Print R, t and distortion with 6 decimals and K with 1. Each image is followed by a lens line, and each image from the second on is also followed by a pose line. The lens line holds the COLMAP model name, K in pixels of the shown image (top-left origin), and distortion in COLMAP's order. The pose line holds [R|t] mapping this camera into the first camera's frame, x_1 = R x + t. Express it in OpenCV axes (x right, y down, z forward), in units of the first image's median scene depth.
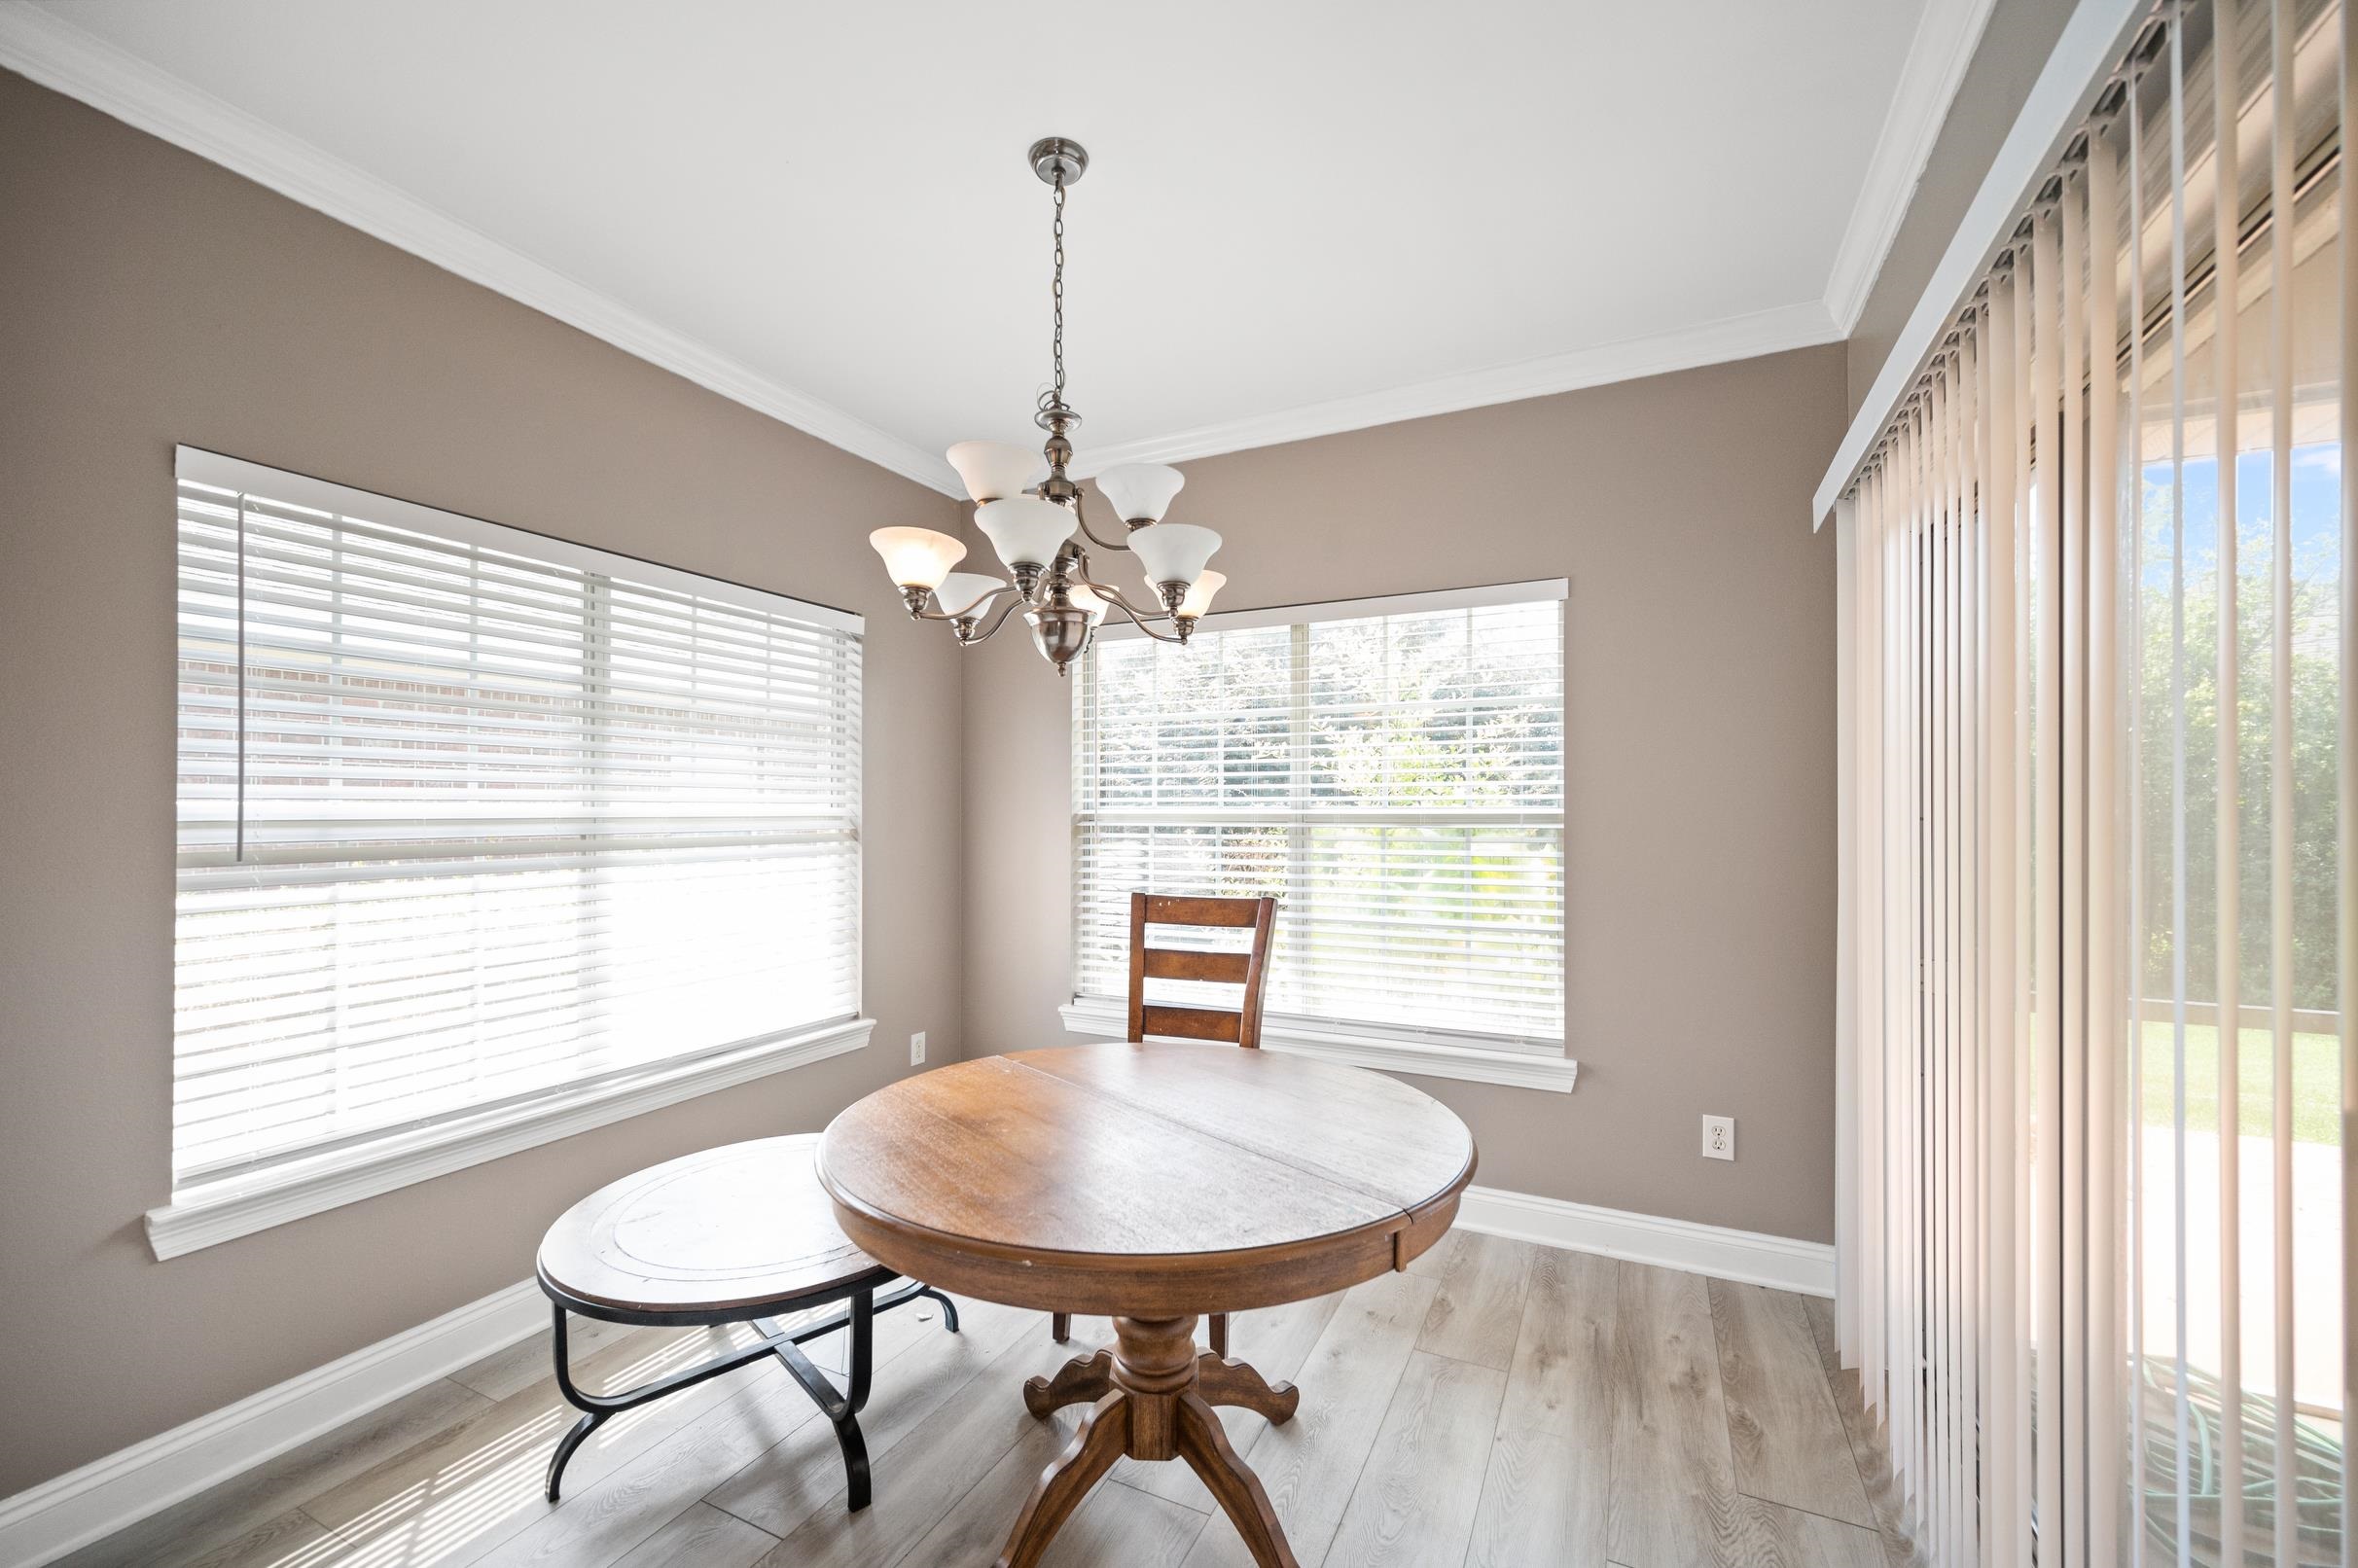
lens RADIAL K [[934.6, 0, 1170.1], [0, 934.6, 806.8], [0, 0, 1]] dist [0.001621, -0.000329]
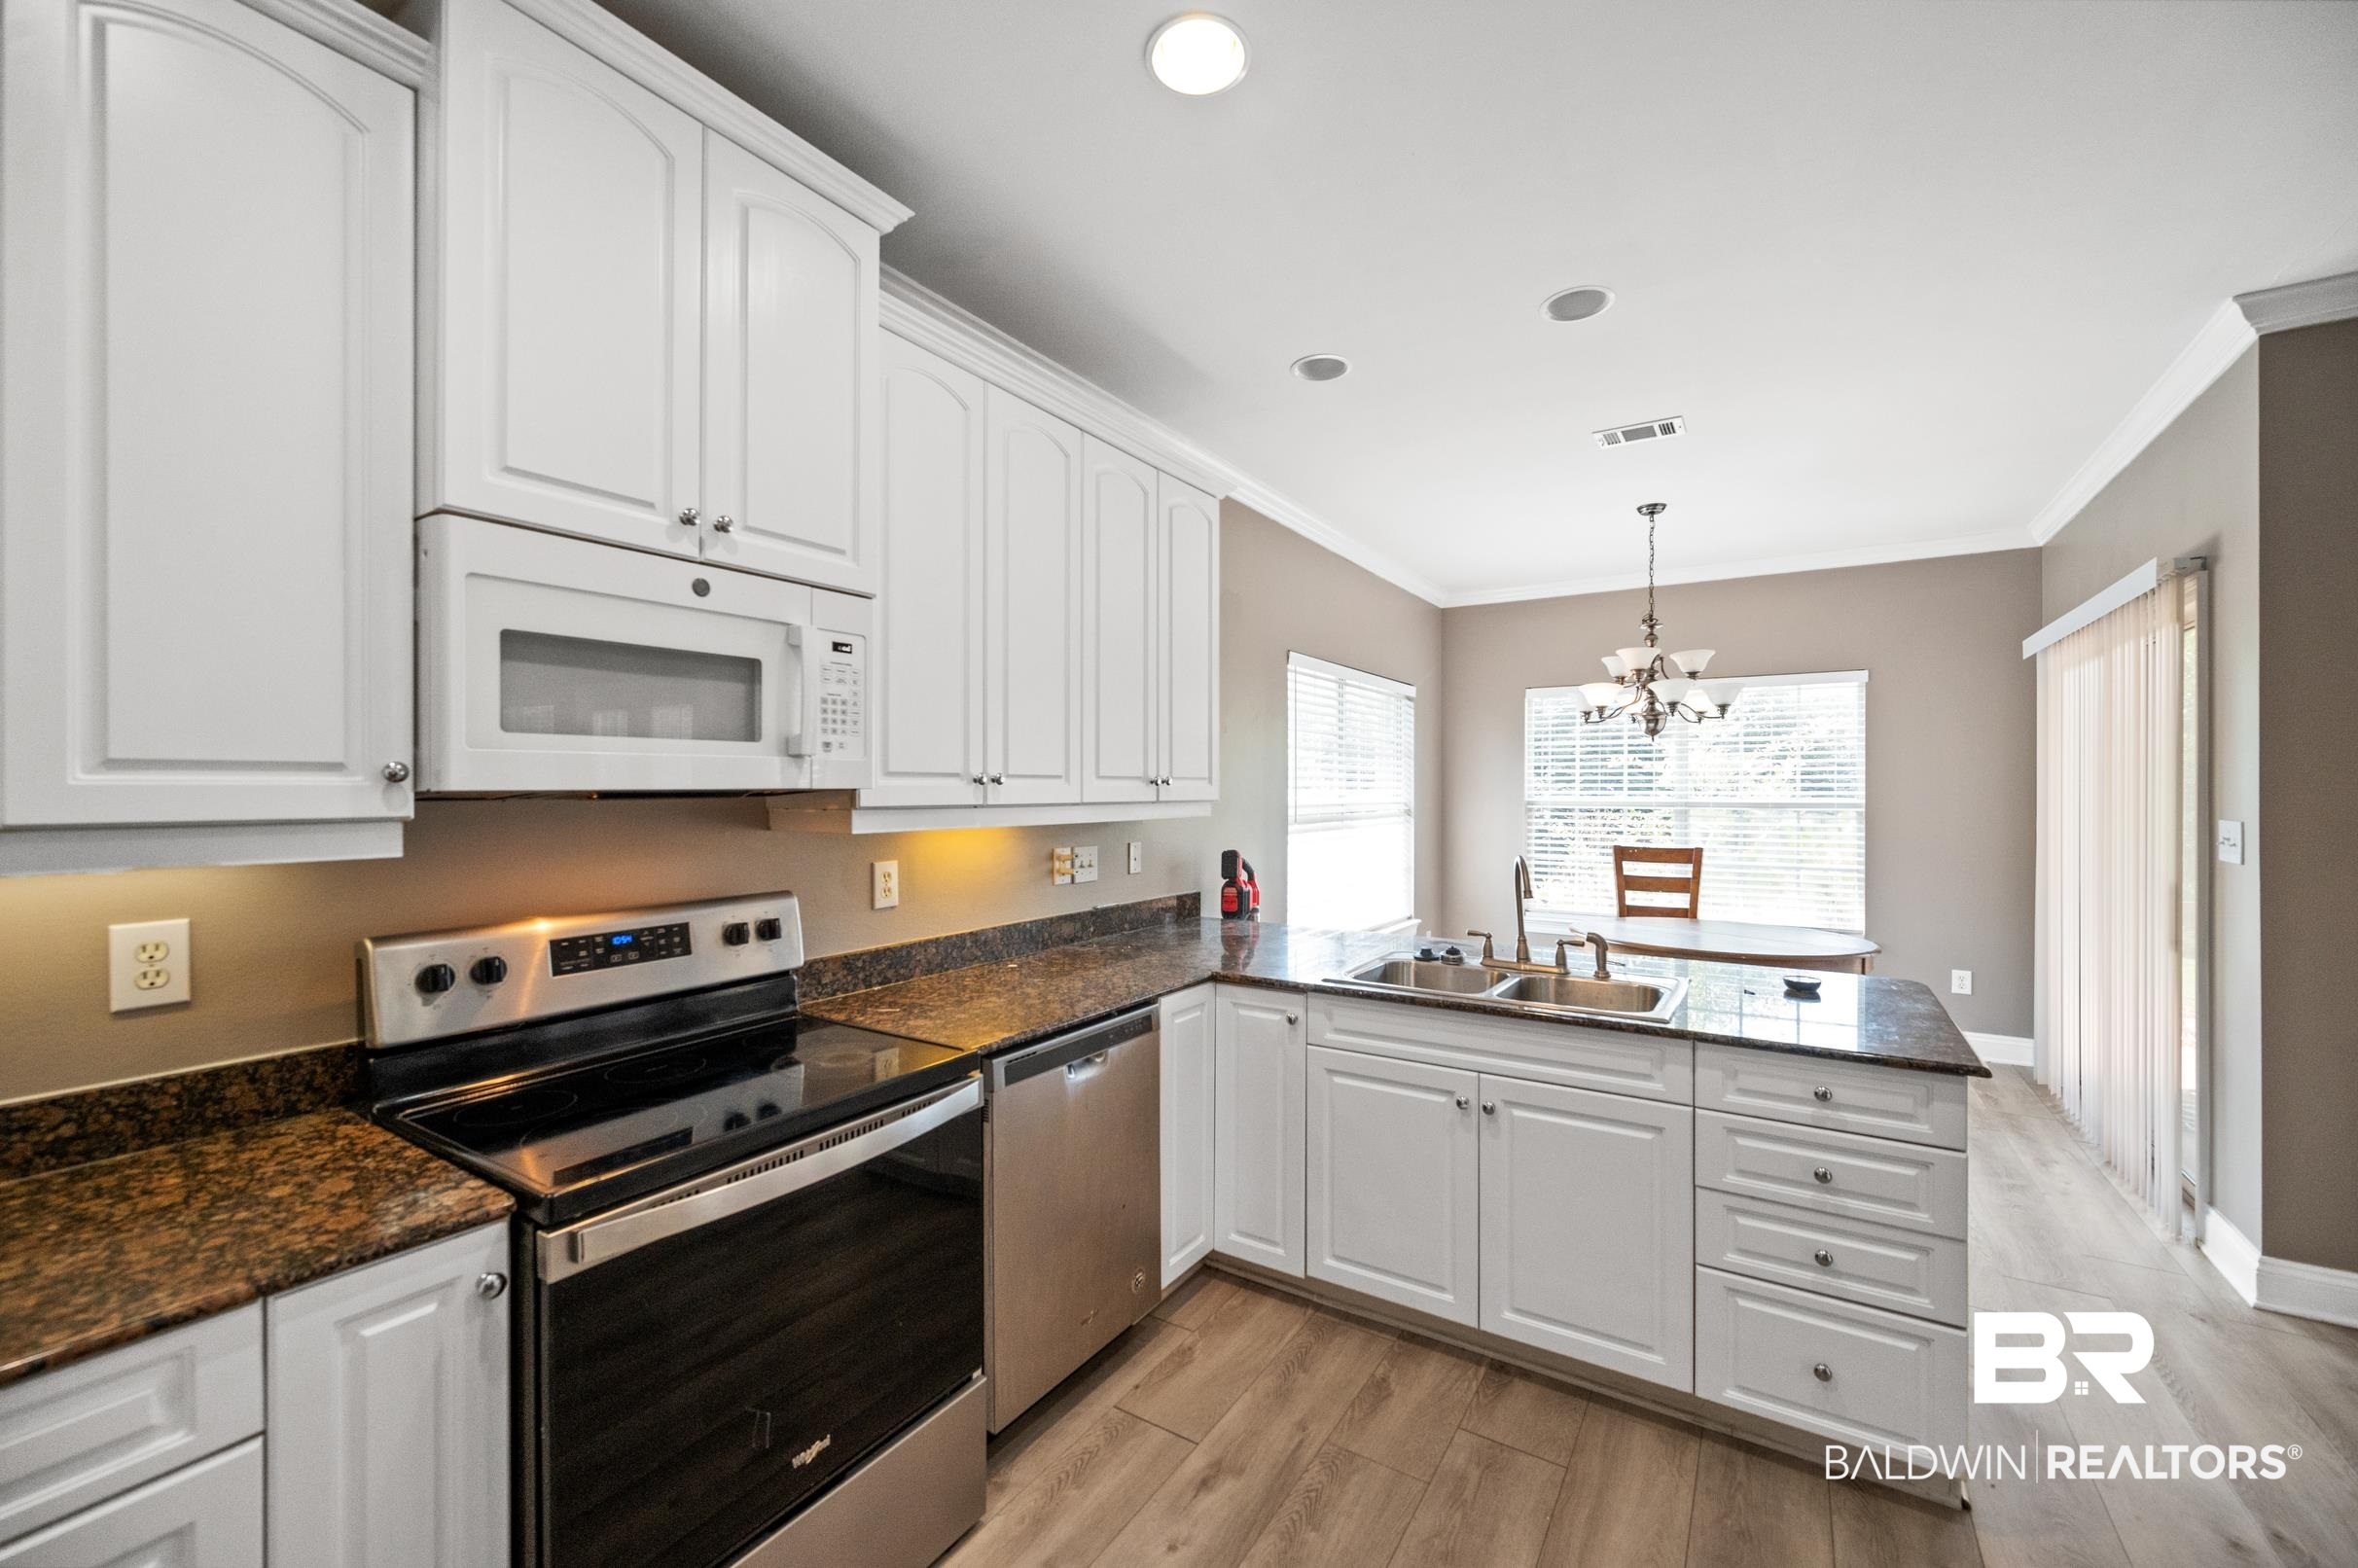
lens RADIAL K [[934.6, 0, 1175.3], [0, 934.6, 787.1], [0, 0, 1]] dist [0.001621, -0.000329]
pose [[0.993440, 0.004116, -0.114278, -0.735999], [-0.004084, 0.999992, 0.000510, -0.021652], [0.114279, -0.000040, 0.993449, -0.993821]]
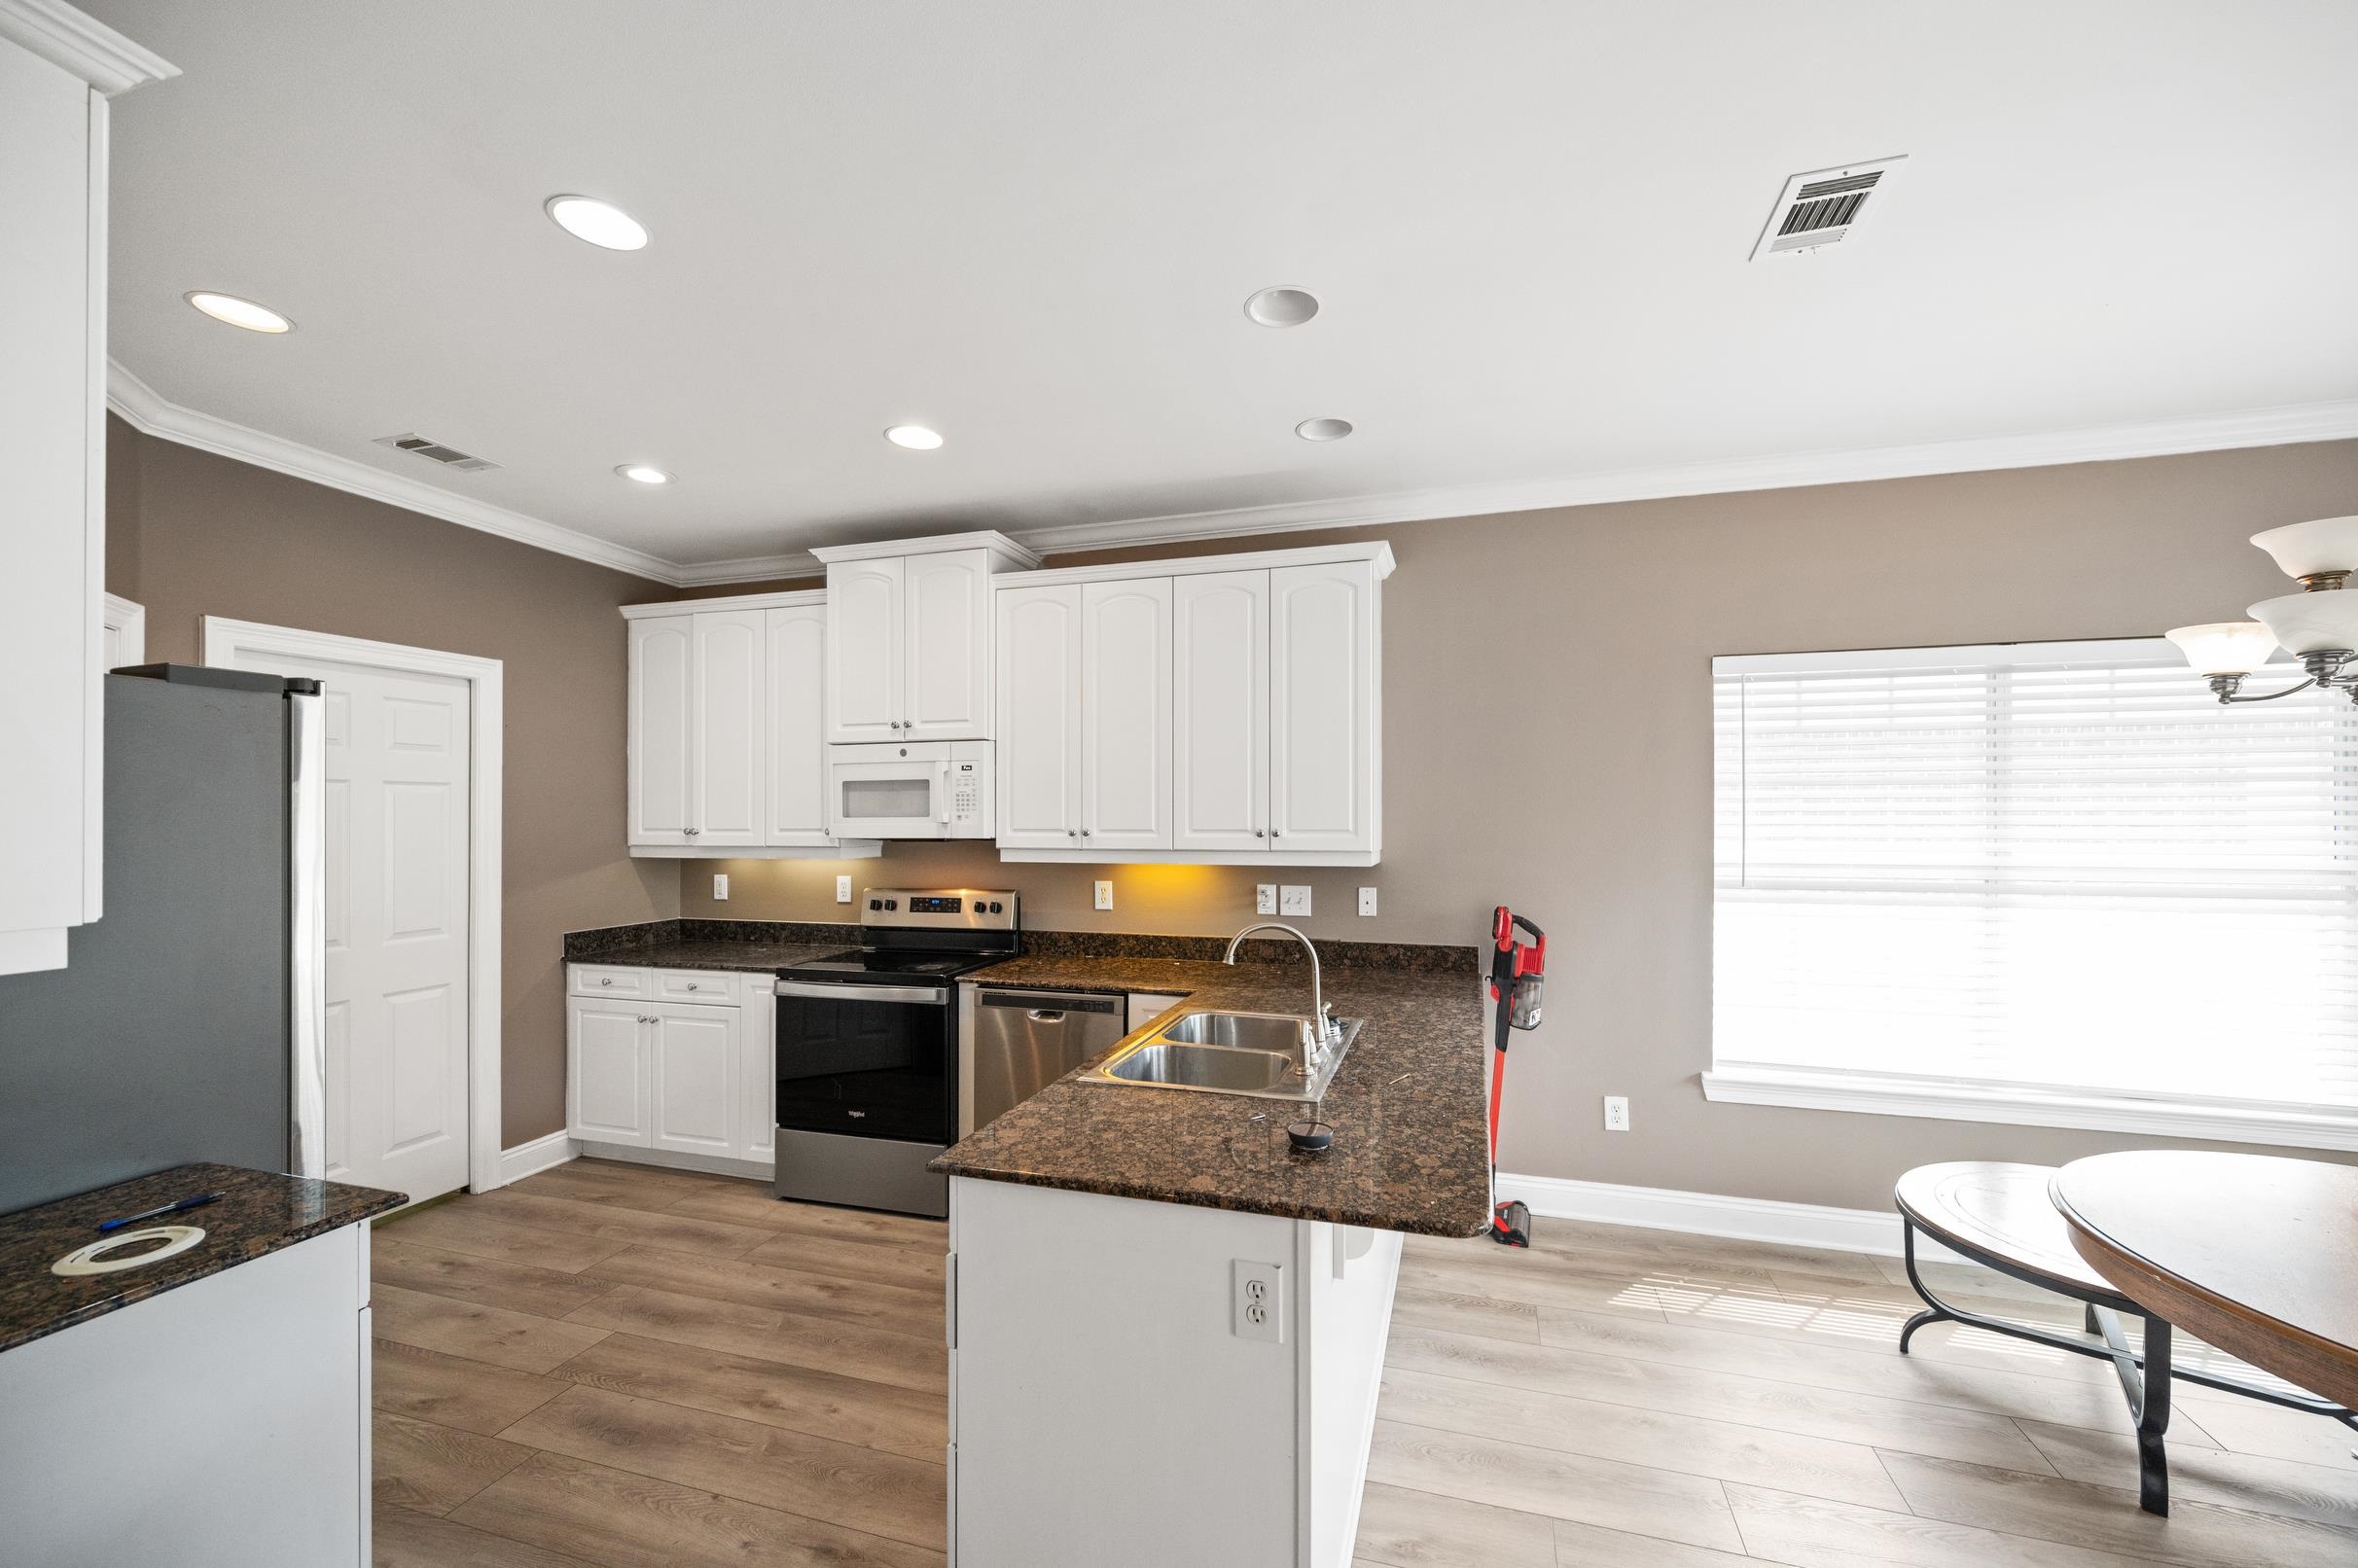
lens RADIAL K [[934.6, 0, 1183.3], [0, 934.6, 814.4], [0, 0, 1]] dist [0.001621, -0.000329]
pose [[0.160013, 0.001452, -0.987114, 0.394163], [0.001907, 0.999997, 0.001780, -0.057549], [0.987113, -0.002168, 0.160009, -0.215260]]
